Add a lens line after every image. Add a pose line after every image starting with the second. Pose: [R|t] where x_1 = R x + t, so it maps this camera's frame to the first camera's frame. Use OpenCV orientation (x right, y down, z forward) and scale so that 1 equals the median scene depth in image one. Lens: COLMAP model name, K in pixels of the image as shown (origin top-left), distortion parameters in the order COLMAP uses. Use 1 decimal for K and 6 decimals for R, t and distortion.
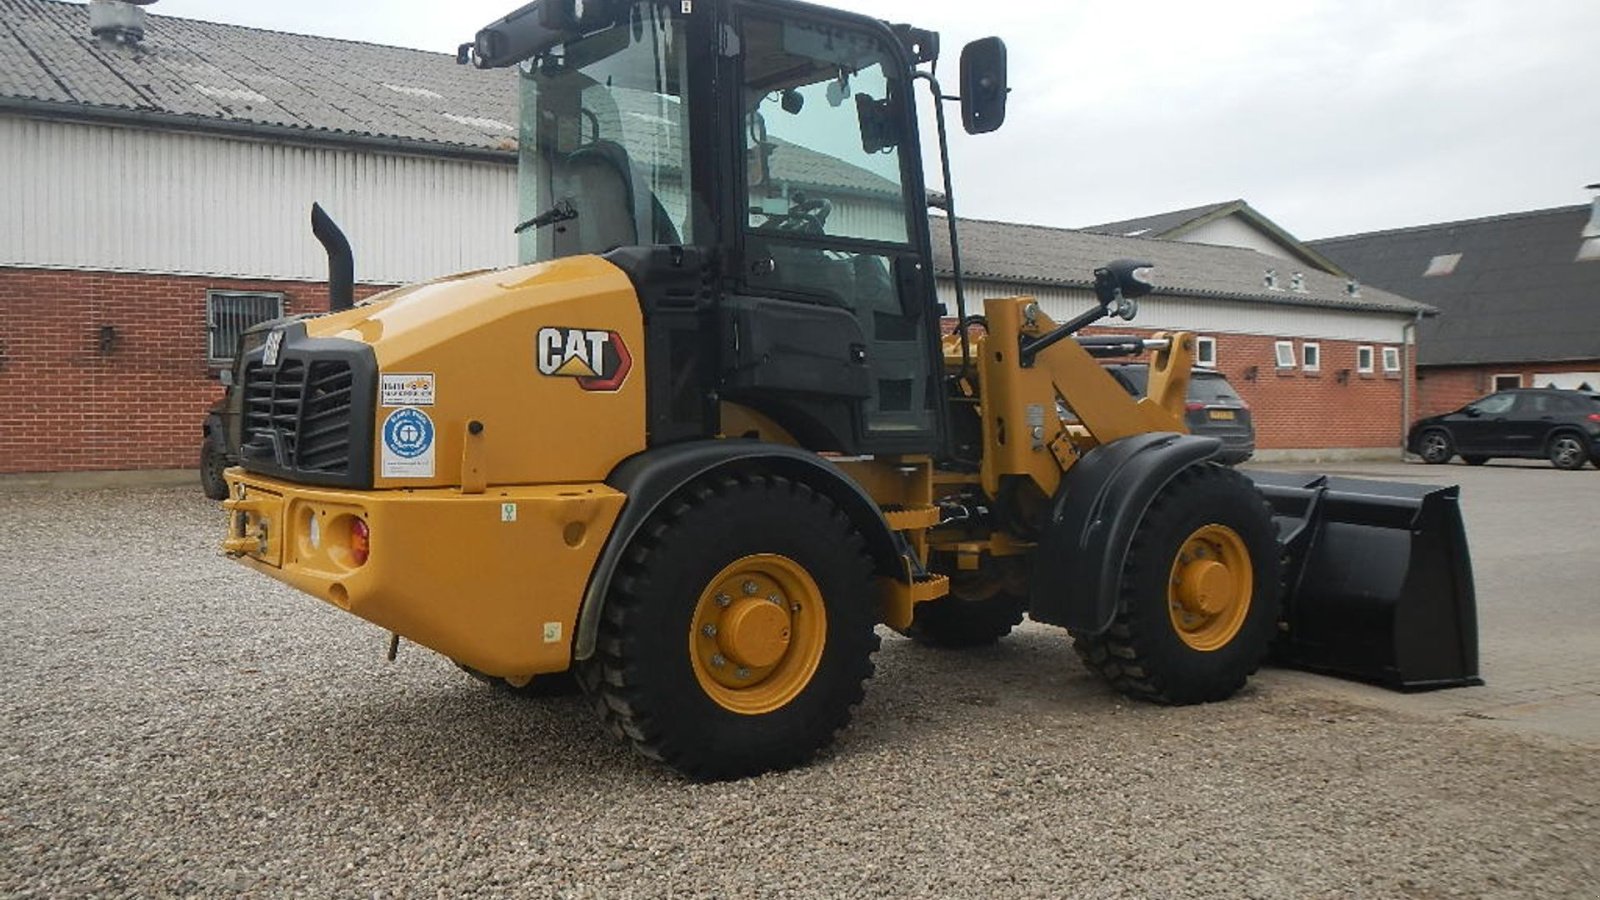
lens RADIAL K [[1443.5, 0, 820.6], [0, 1443.5, 474.3], [0, 0, 1]] dist [-0.068475, 0.011902]
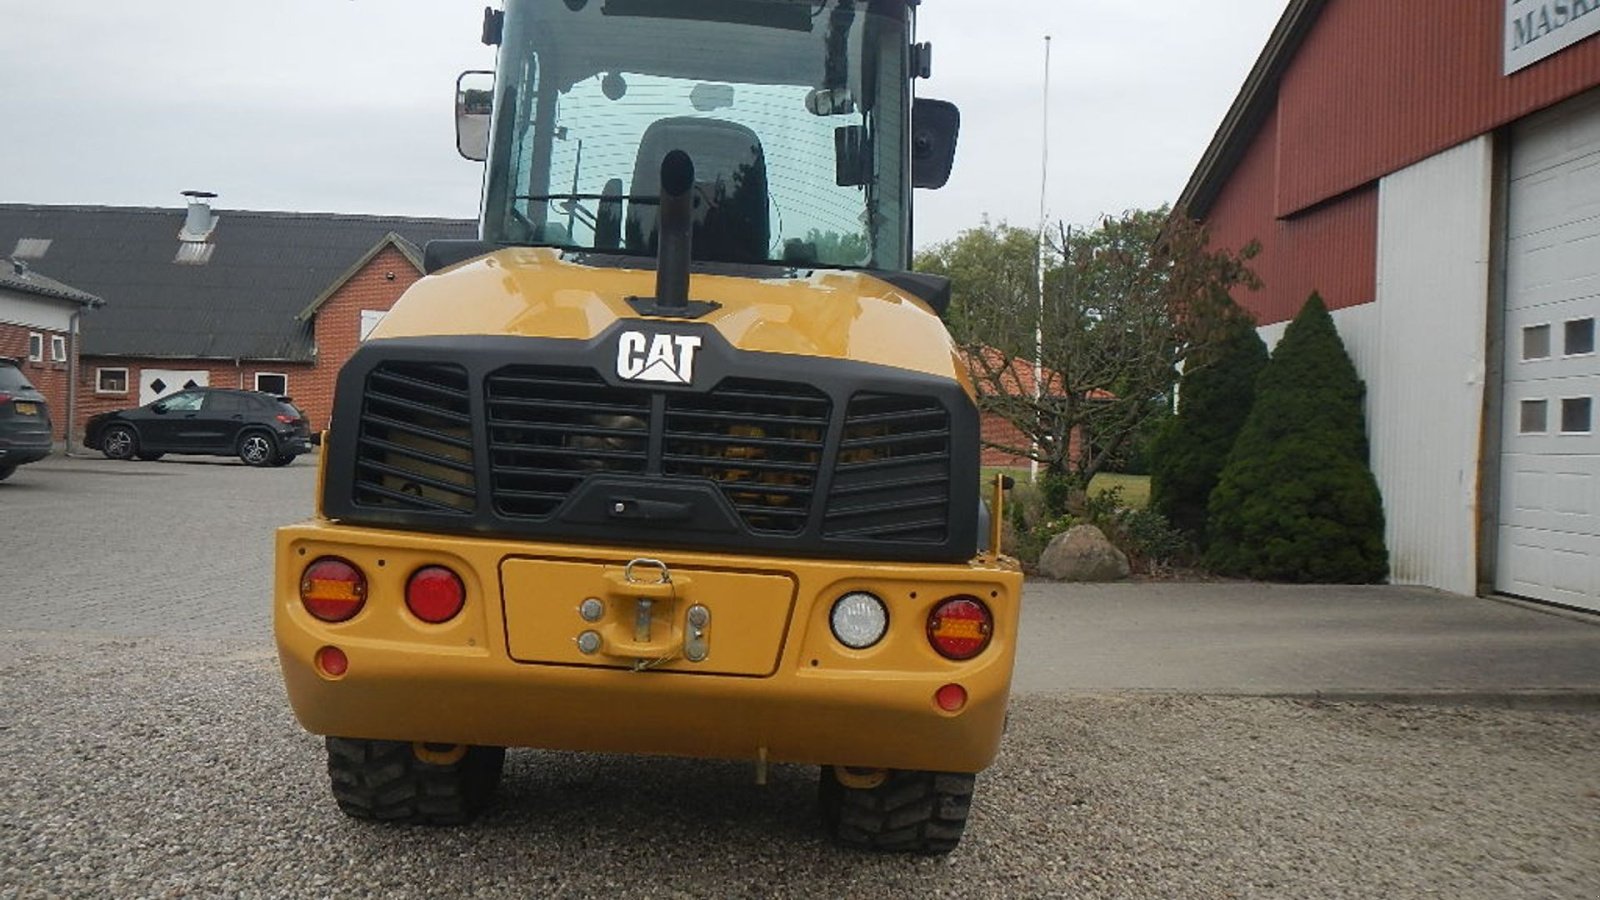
lens RADIAL K [[1406.6, 0, 800.0], [0, 1406.6, 450.0], [0, 0, 1]] dist [0.003863, 0.012592]
pose [[0.563435, 0.016407, 0.825997, -0.936159], [-0.008415, 0.999865, -0.014121, -0.037237], [-0.826117, 0.001005, 0.563497, 0.598922]]
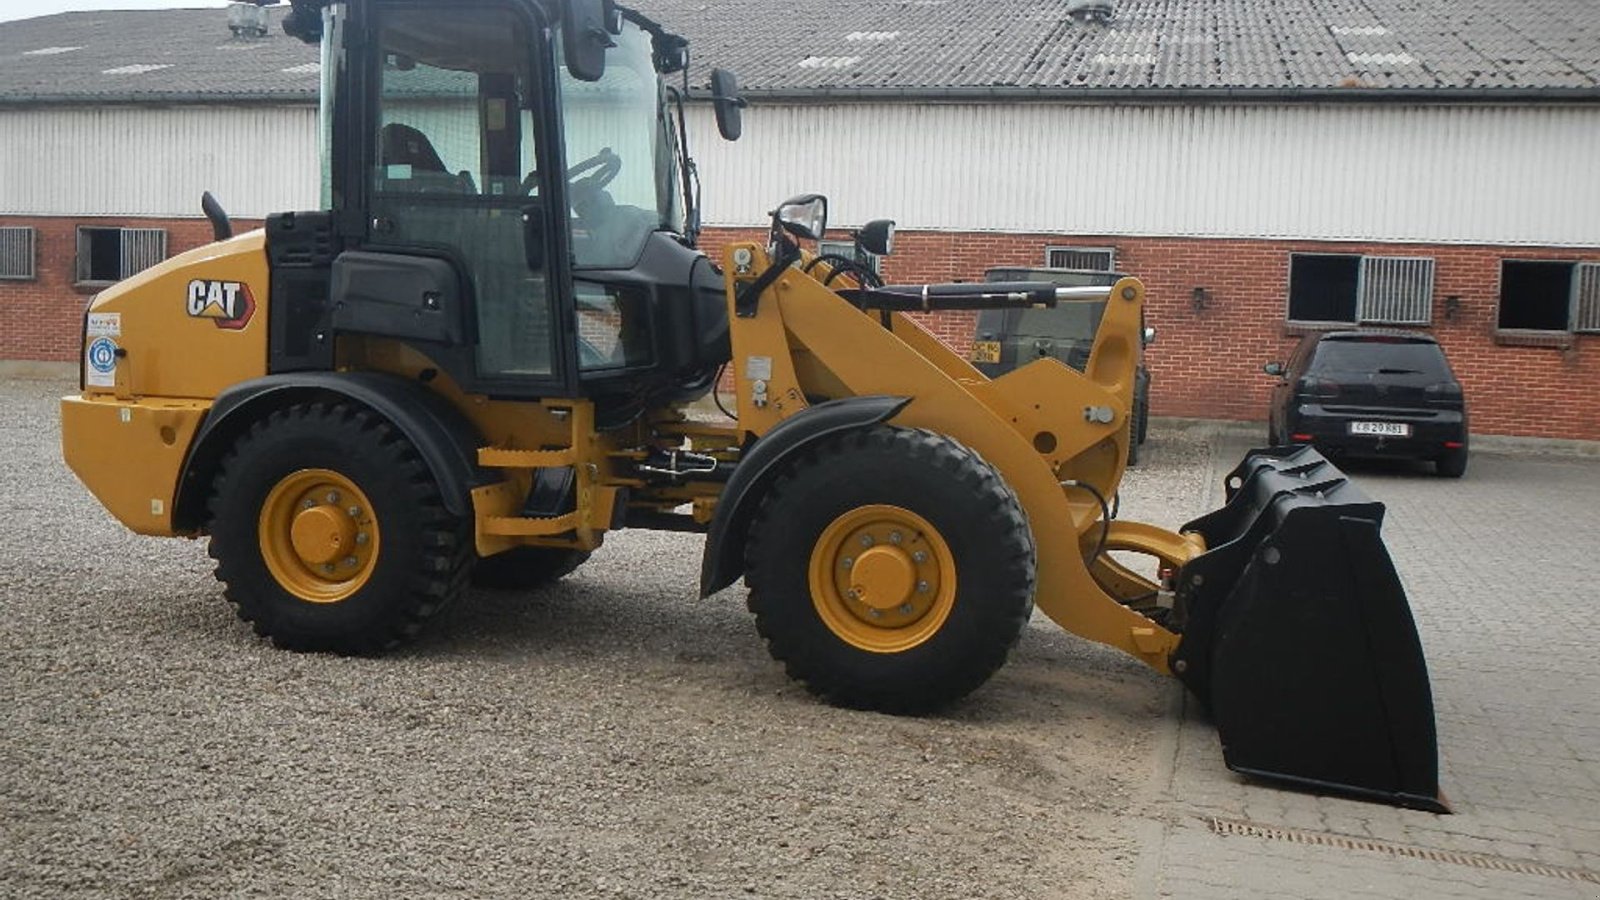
lens RADIAL K [[1443.5, 0, 820.6], [0, 1443.5, 474.3], [0, 0, 1]] dist [-0.068475, 0.011902]
pose [[0.668657, 0.092617, -0.737780, 1.128359], [-0.069999, 0.995647, 0.061548, -0.043120], [0.740269, 0.010490, 0.672229, 0.523289]]
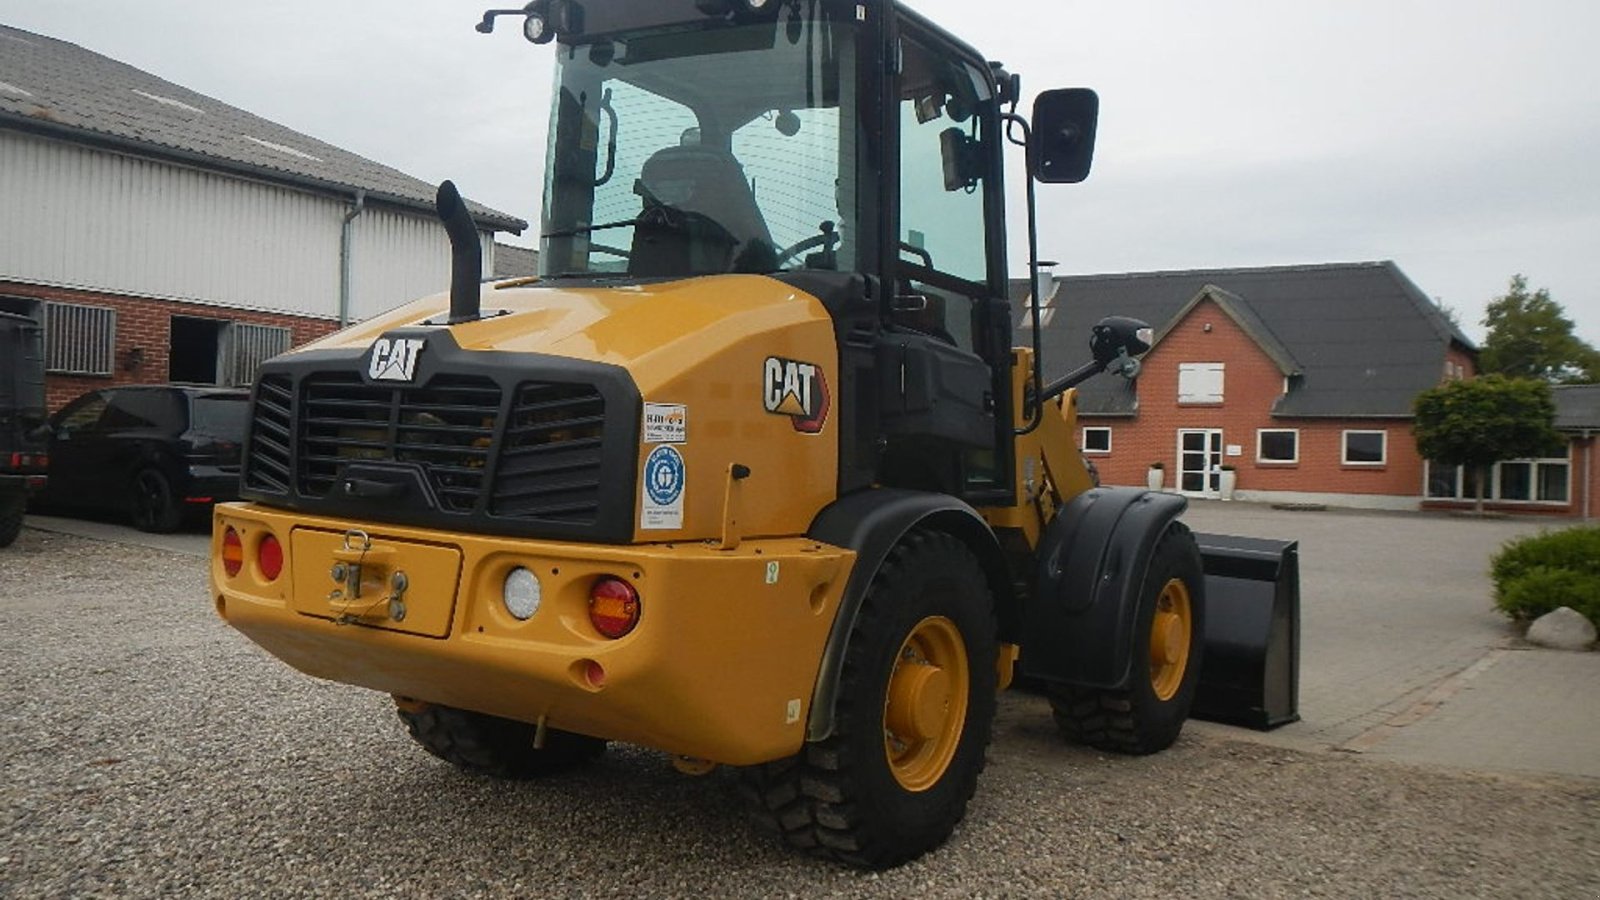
lens RADIAL K [[1415.2, 0, 800.0], [0, 1415.2, 450.0], [0, 0, 1]] dist [0.001959, 0.005908]
pose [[0.930215, 0.037140, 0.365132, -0.463891], [-0.022819, 0.998795, -0.043459, -0.008923], [-0.366306, 0.032095, 0.929941, 0.191088]]
